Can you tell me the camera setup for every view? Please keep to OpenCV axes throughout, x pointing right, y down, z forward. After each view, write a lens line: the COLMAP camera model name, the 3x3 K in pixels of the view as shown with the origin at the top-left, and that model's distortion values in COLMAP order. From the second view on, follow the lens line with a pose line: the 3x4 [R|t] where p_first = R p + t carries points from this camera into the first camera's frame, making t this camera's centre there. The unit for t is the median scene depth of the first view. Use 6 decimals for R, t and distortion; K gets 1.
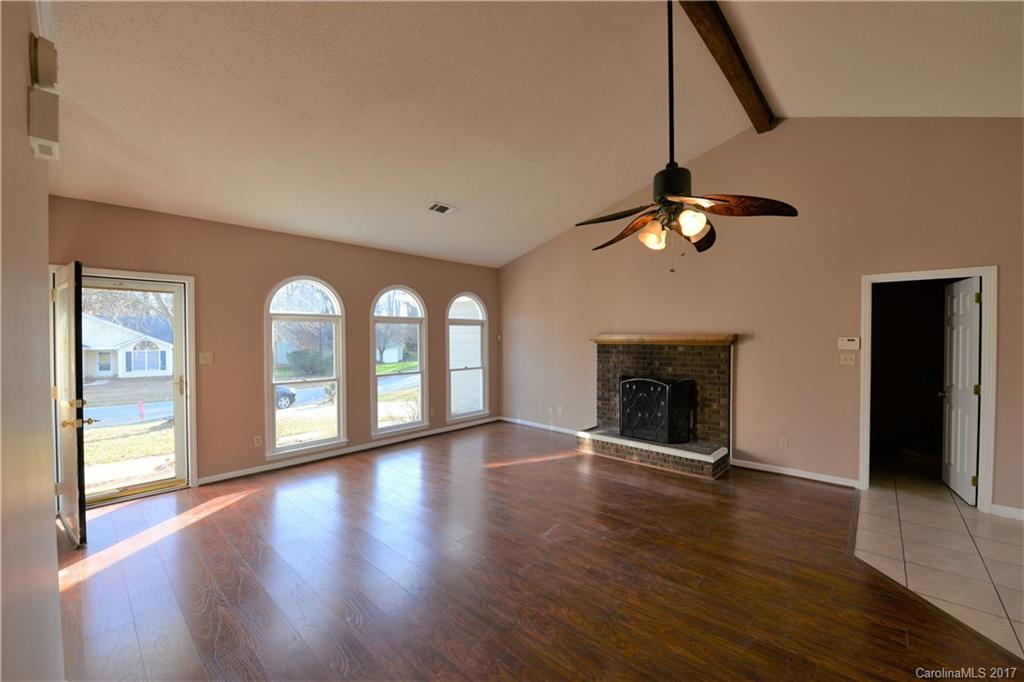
lens RADIAL K [[405.9, 0, 510.1], [0, 405.9, 340.8], [0, 0, 1]] dist [-0.018992, -0.000446]
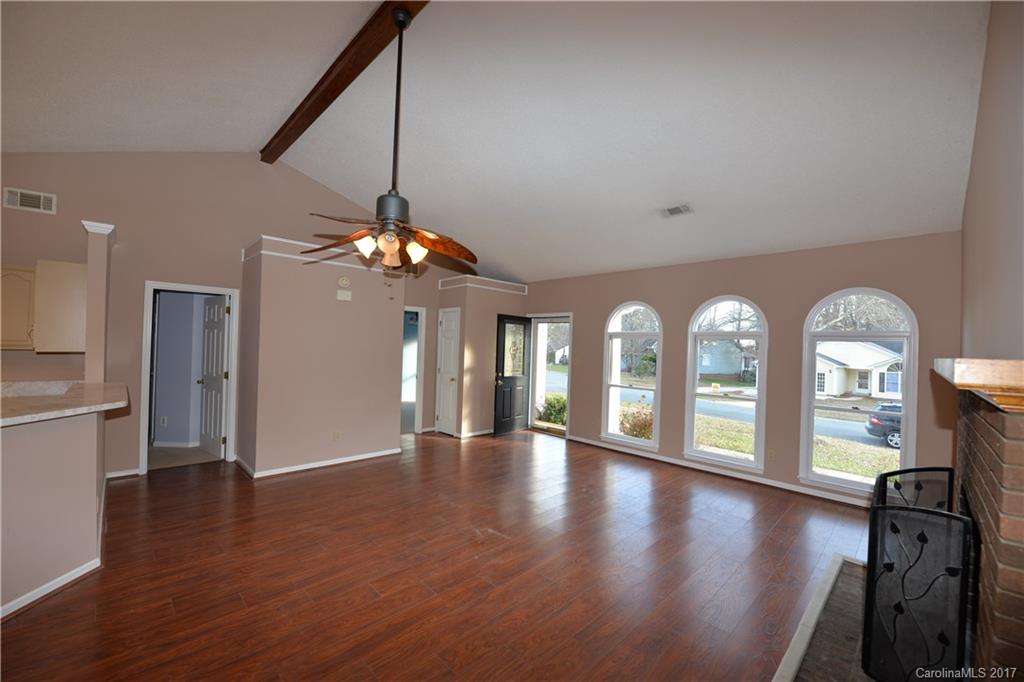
lens RADIAL K [[405.9, 0, 509.9], [0, 405.9, 342.6], [0, 0, 1]] dist [-0.018992, -0.000446]
pose [[-0.053322, -0.007088, -0.998552, 0.749243], [-0.044966, 0.998978, -0.004690, -0.011997], [0.997564, 0.044651, -0.053586, 0.699644]]
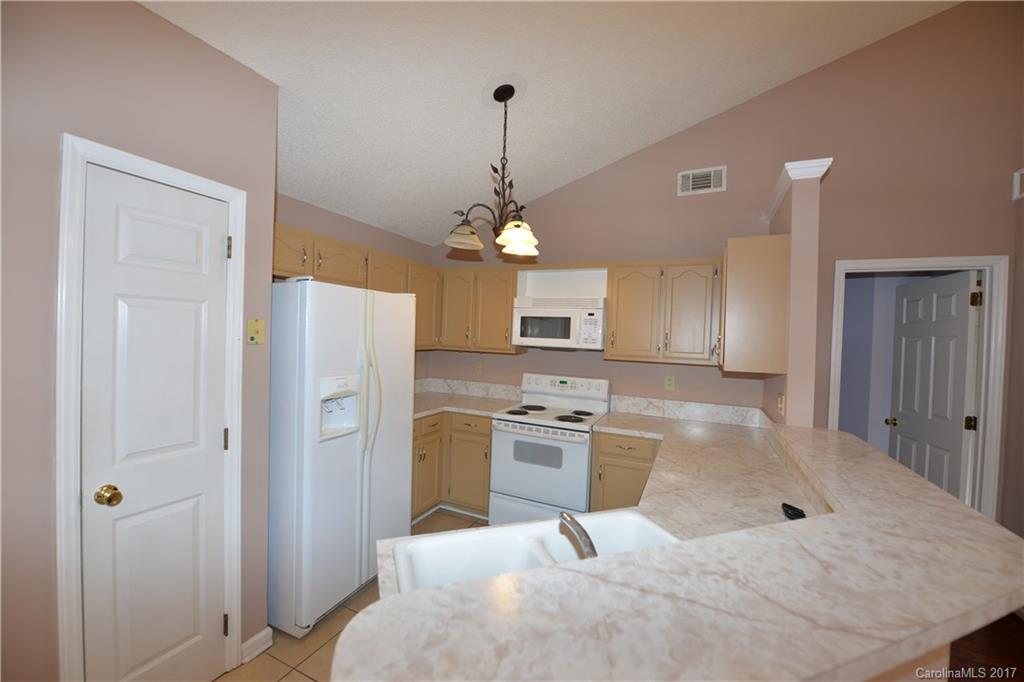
lens RADIAL K [[405.9, 0, 509.9], [0, 405.9, 340.2], [0, 0, 1]] dist [-0.018992, -0.000446]
pose [[-0.953613, -0.026681, -0.299851, 0.646869], [-0.036227, 0.998997, 0.026320, -0.008245], [0.298848, 0.035962, -0.953623, 0.502894]]
